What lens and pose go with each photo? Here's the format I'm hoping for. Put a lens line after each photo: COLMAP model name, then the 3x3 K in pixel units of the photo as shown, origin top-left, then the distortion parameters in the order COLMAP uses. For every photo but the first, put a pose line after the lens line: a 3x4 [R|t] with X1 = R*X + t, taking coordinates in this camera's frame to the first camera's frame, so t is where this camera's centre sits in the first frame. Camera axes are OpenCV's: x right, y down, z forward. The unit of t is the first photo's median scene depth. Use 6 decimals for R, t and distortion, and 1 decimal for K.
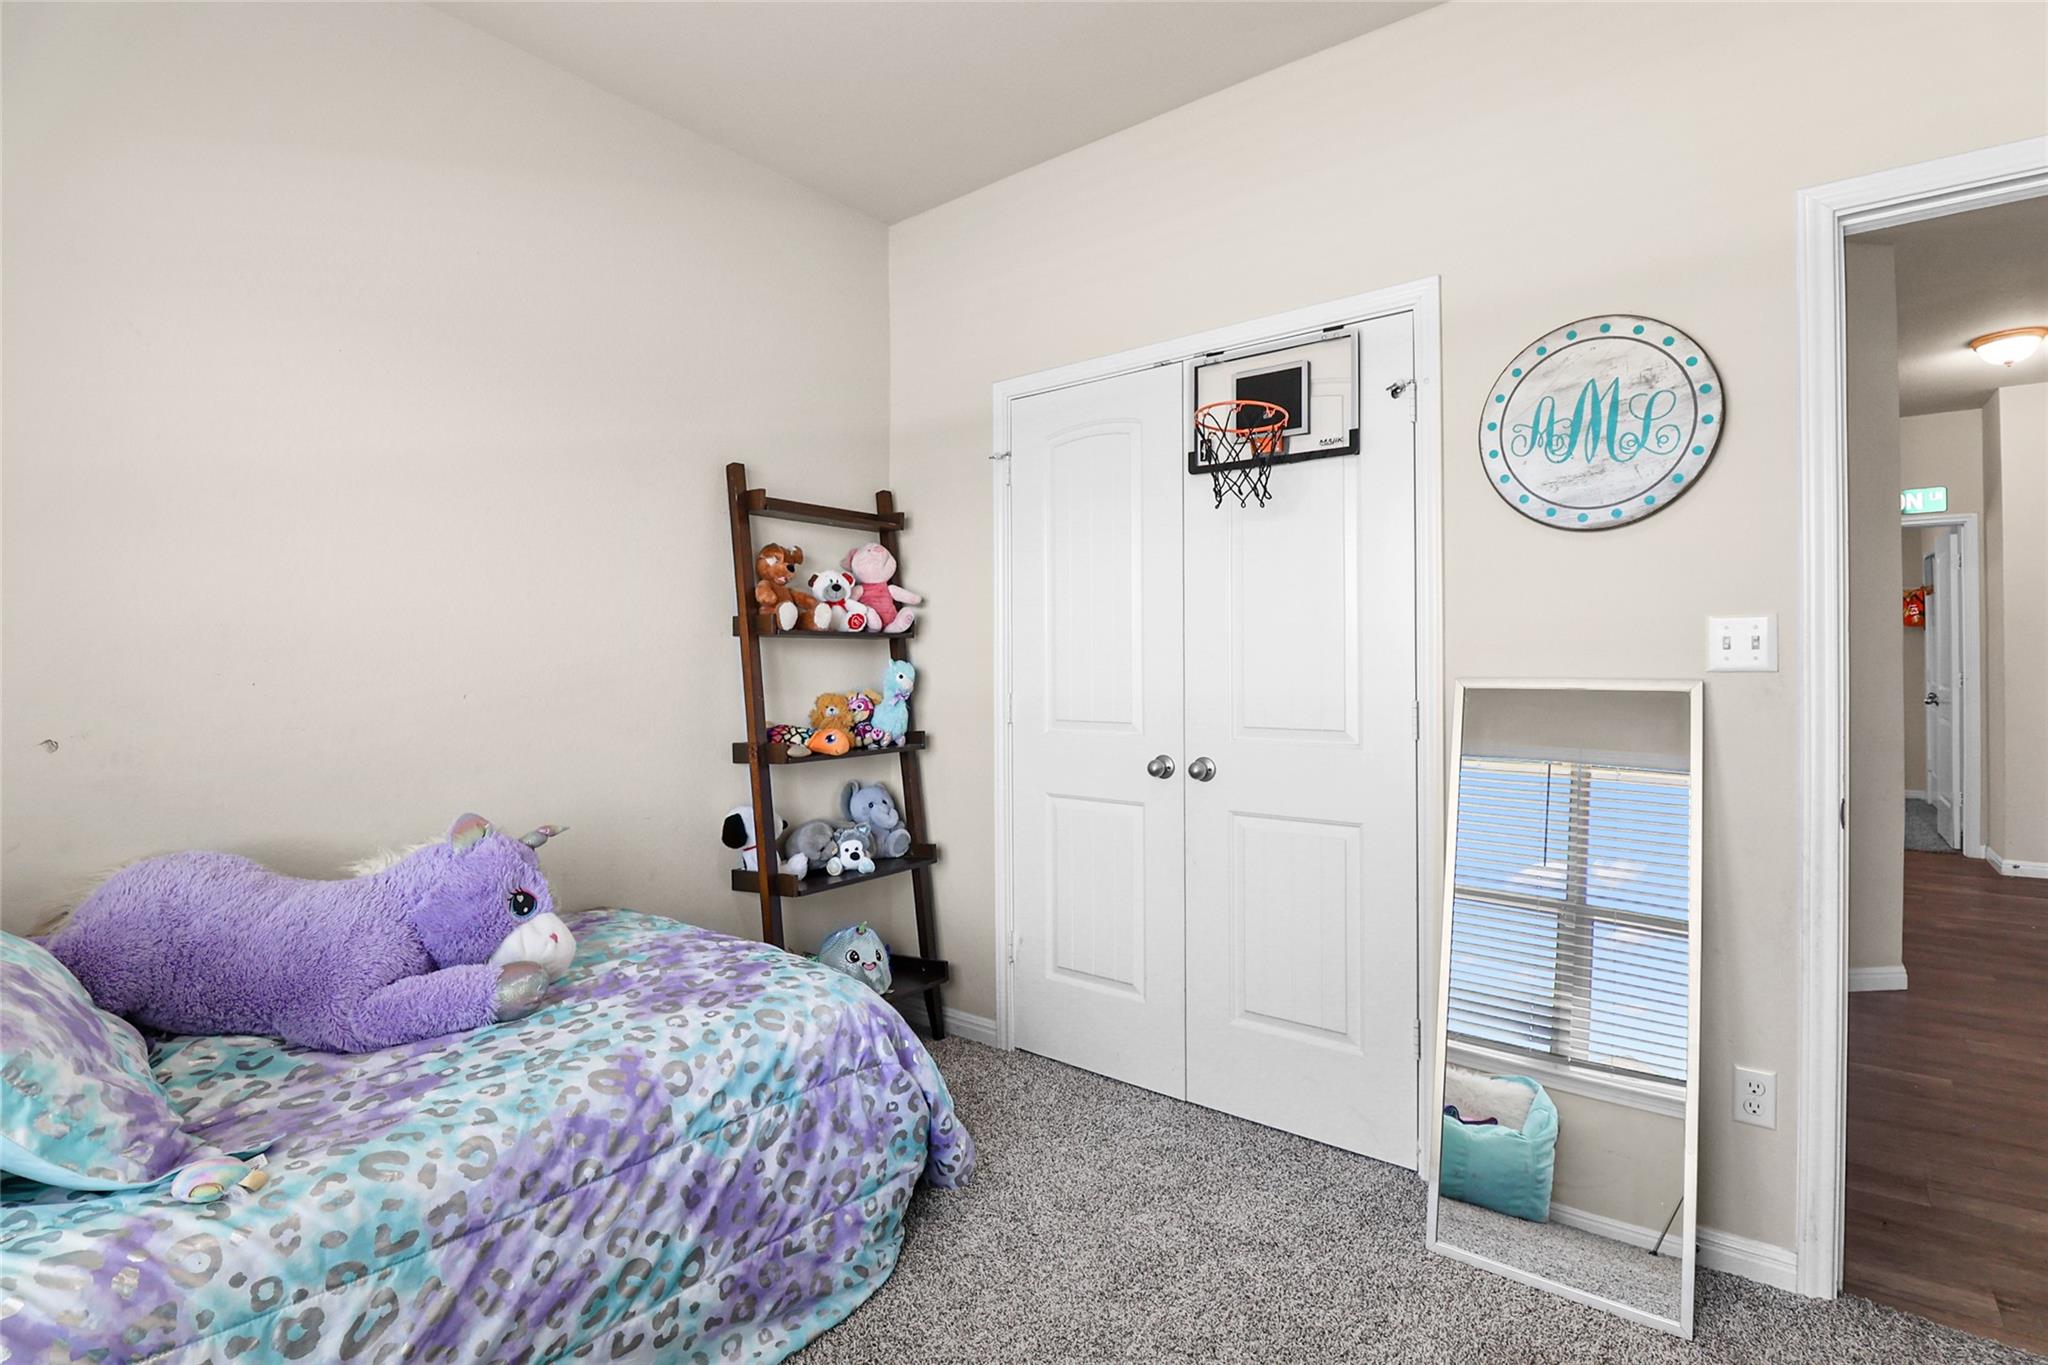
lens RADIAL K [[949.9, 0, 1032.6], [0, 949.9, 651.9], [0, 0, 1]] dist [-0.008925, -0.004138]
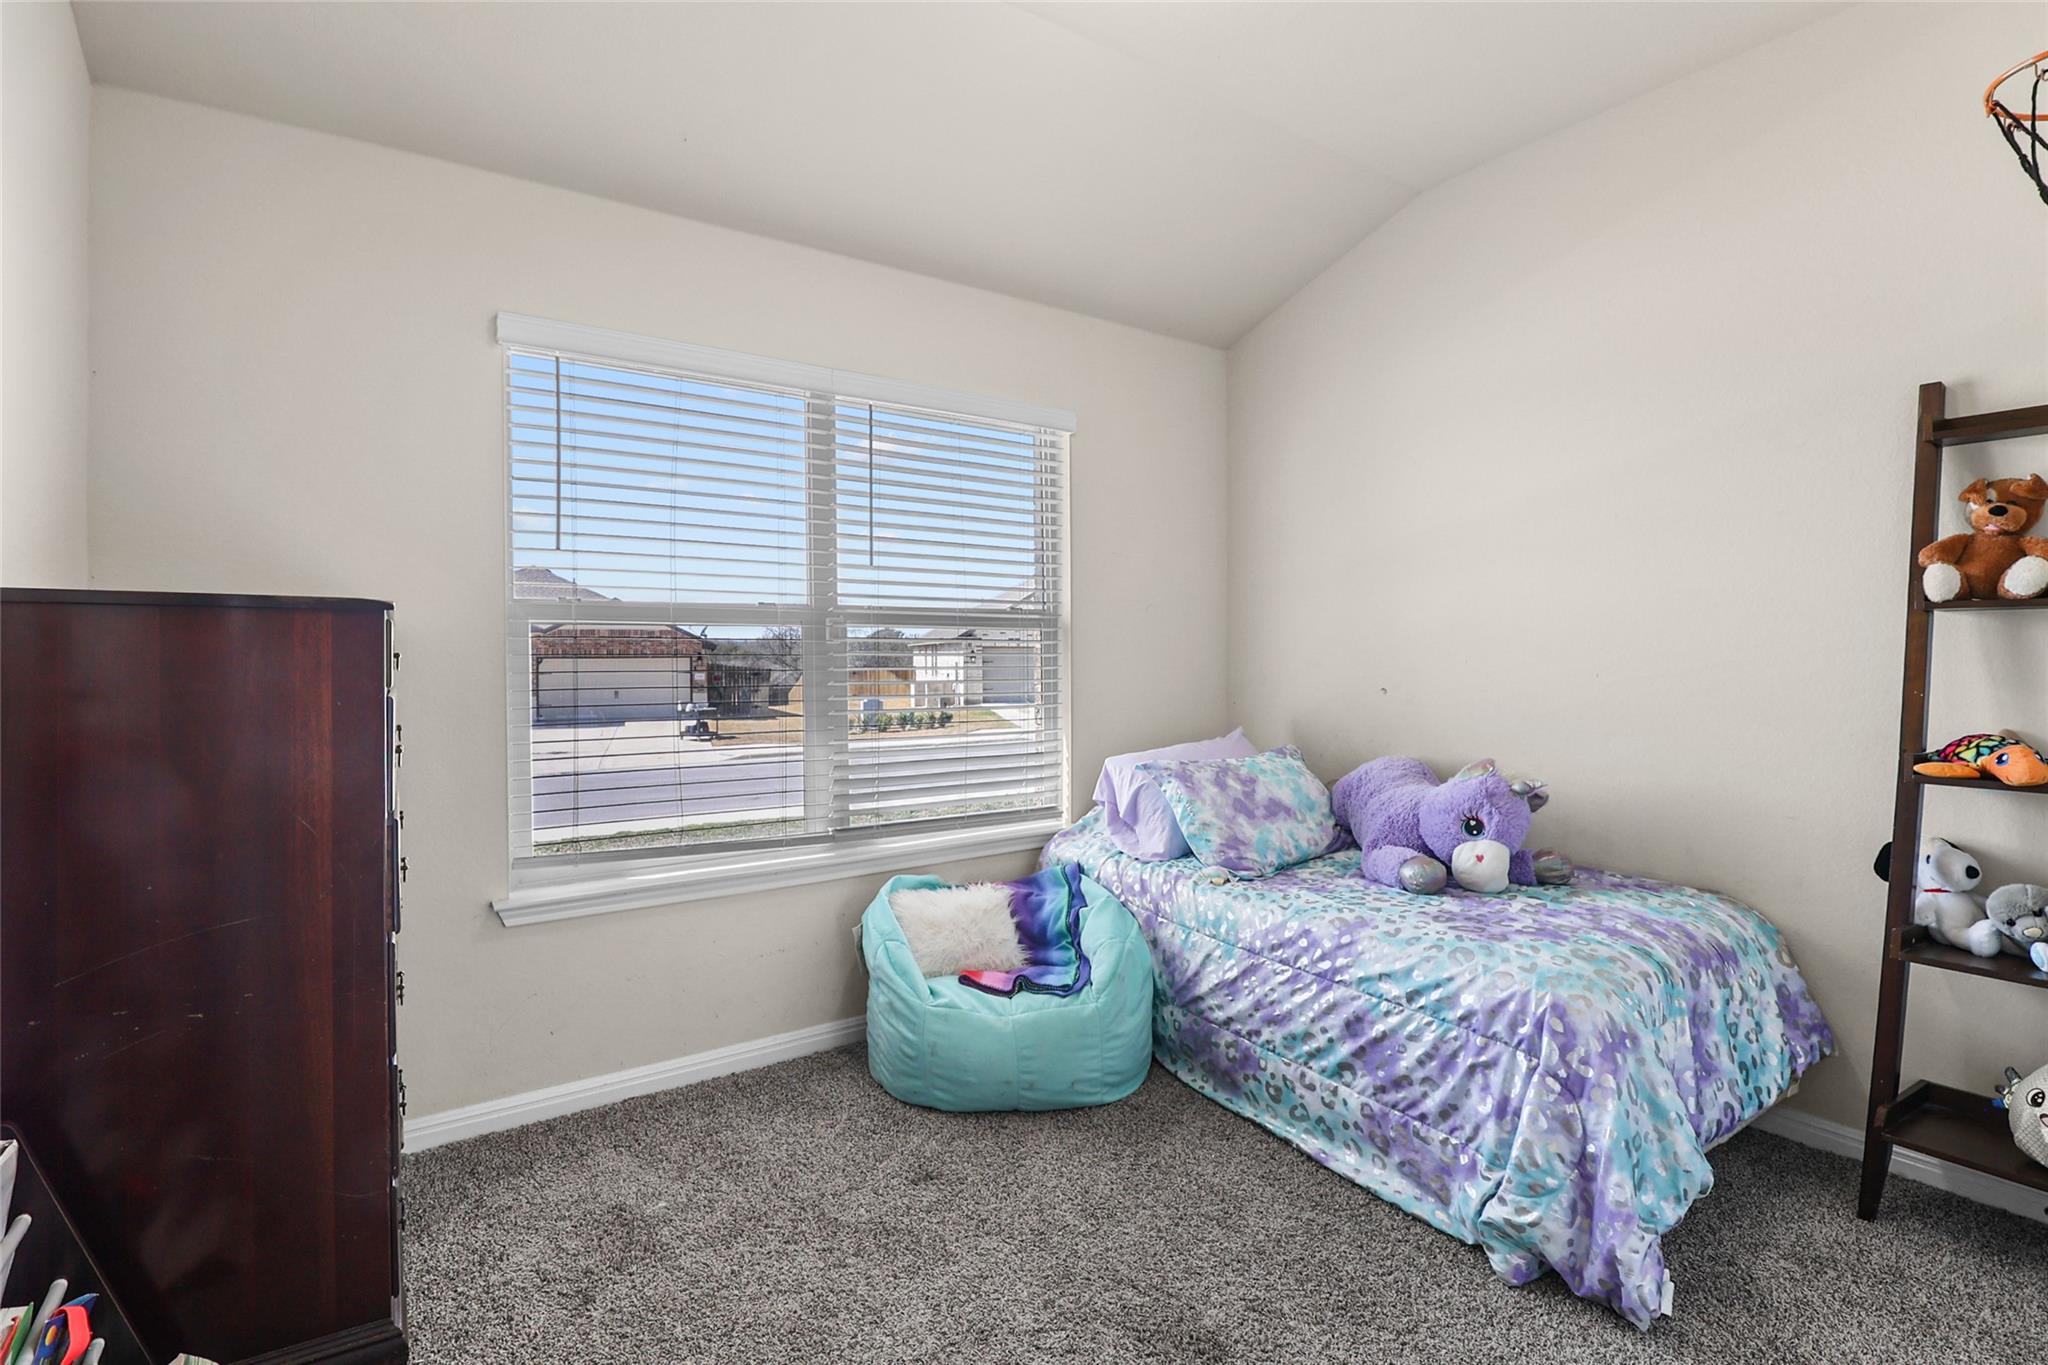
lens RADIAL K [[949.9, 0, 1025.3], [0, 949.9, 675.9], [0, 0, 1]] dist [-0.008925, -0.004138]
pose [[-0.297963, 0.028863, -0.954141, 1.070051], [0.012870, 0.999573, 0.026219, 0.009736], [0.954491, -0.004467, -0.298208, 0.920308]]
